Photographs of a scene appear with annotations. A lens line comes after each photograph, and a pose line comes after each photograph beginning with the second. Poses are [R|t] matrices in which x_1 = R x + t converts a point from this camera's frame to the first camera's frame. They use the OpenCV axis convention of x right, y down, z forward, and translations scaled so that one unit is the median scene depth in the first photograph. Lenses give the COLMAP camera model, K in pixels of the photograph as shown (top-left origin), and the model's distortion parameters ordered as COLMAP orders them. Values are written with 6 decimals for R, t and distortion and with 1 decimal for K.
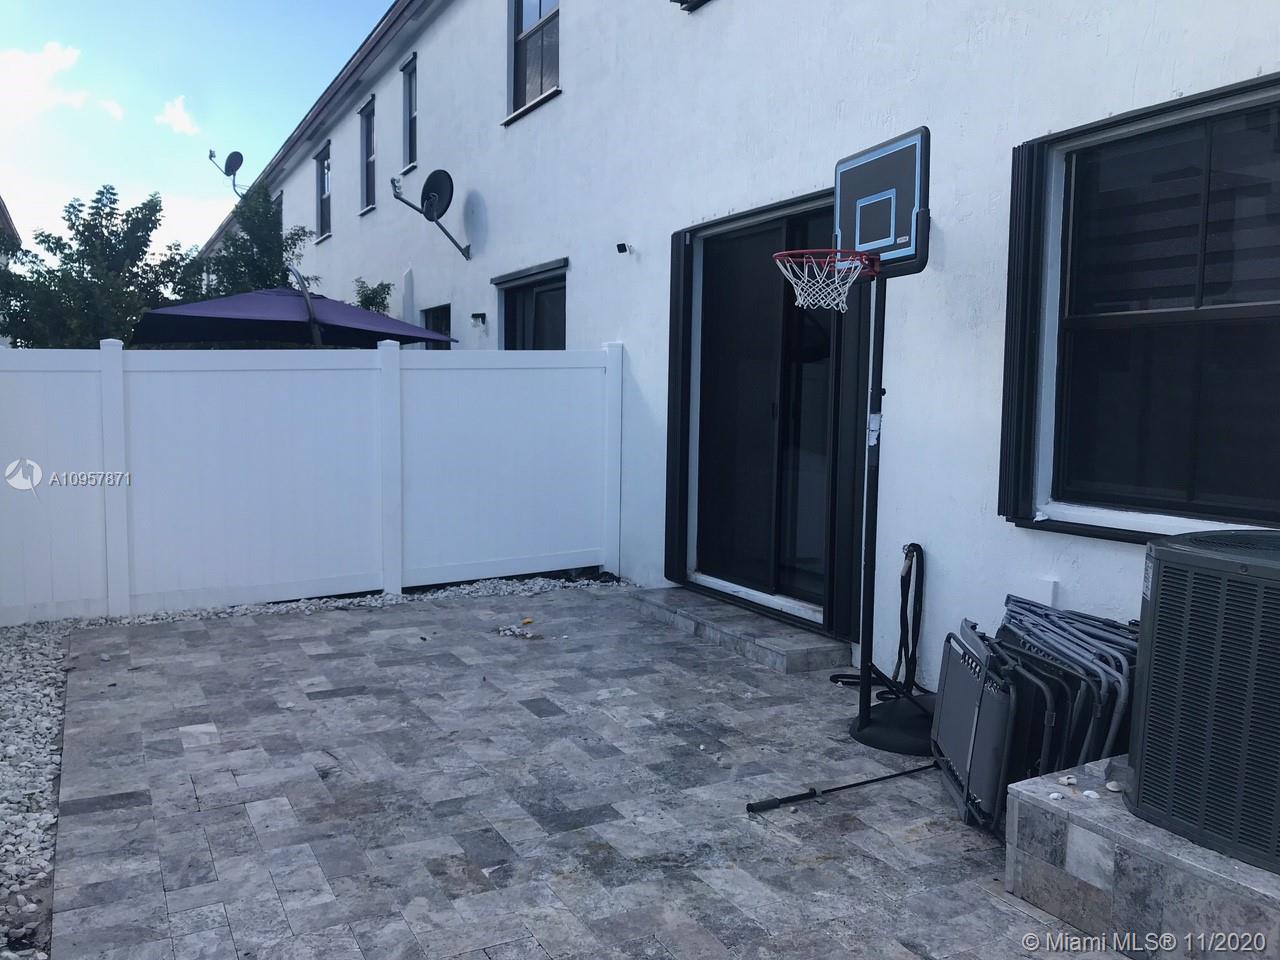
lens RADIAL K [[1052.9, 0, 635.1], [0, 1052.9, 509.5], [0, 0, 1]] dist [0.015603, -0.014558]
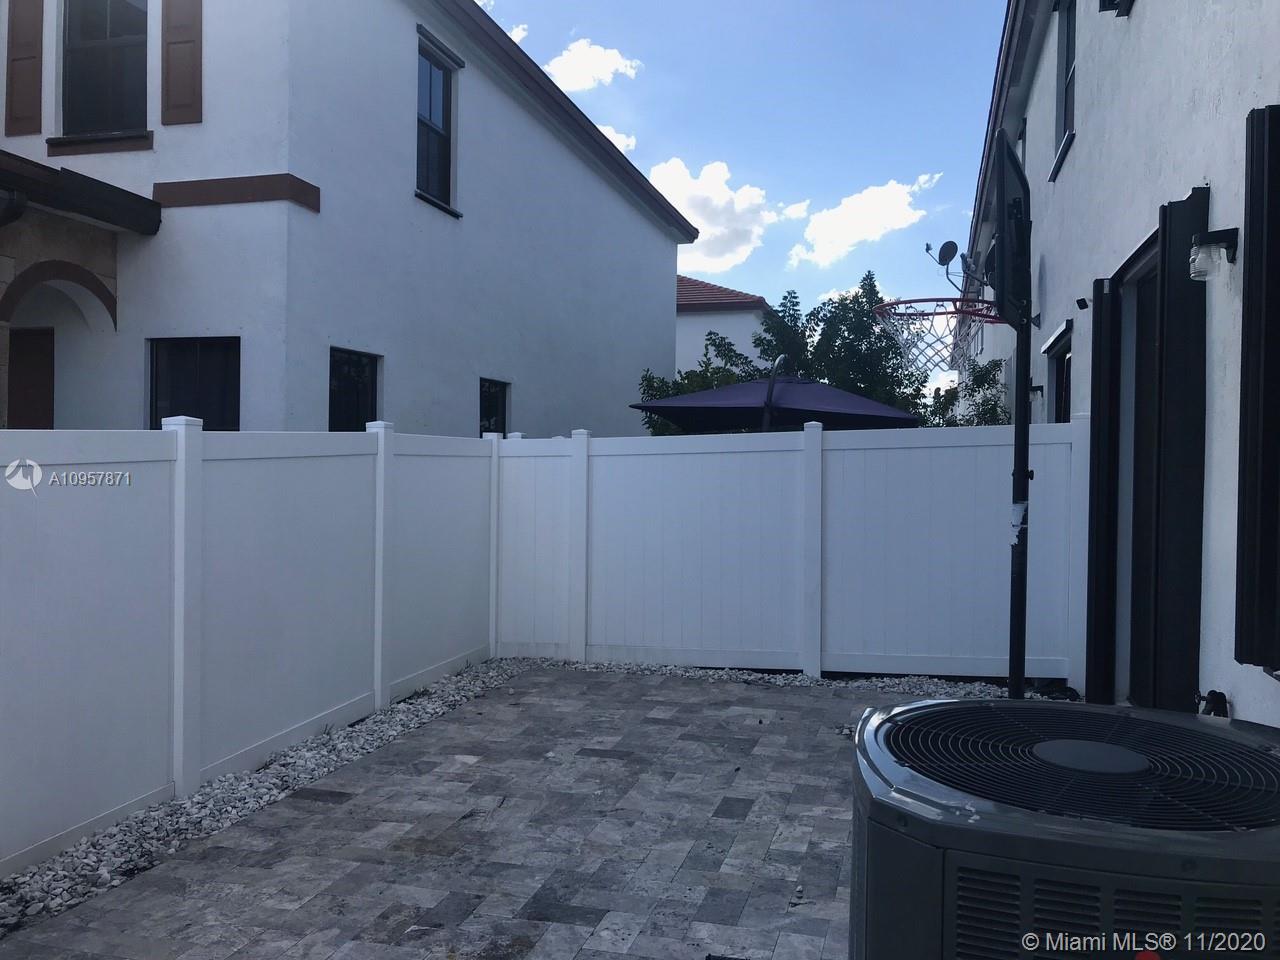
lens RADIAL K [[1052.9, 0, 646.7], [0, 1052.9, 533.0], [0, 0, 1]] dist [0.015603, -0.014558]
pose [[0.737482, 0.044038, -0.673930, 0.567551], [-0.078798, 0.996667, -0.021102, -0.038088], [0.670755, 0.068666, 0.738494, 0.270732]]
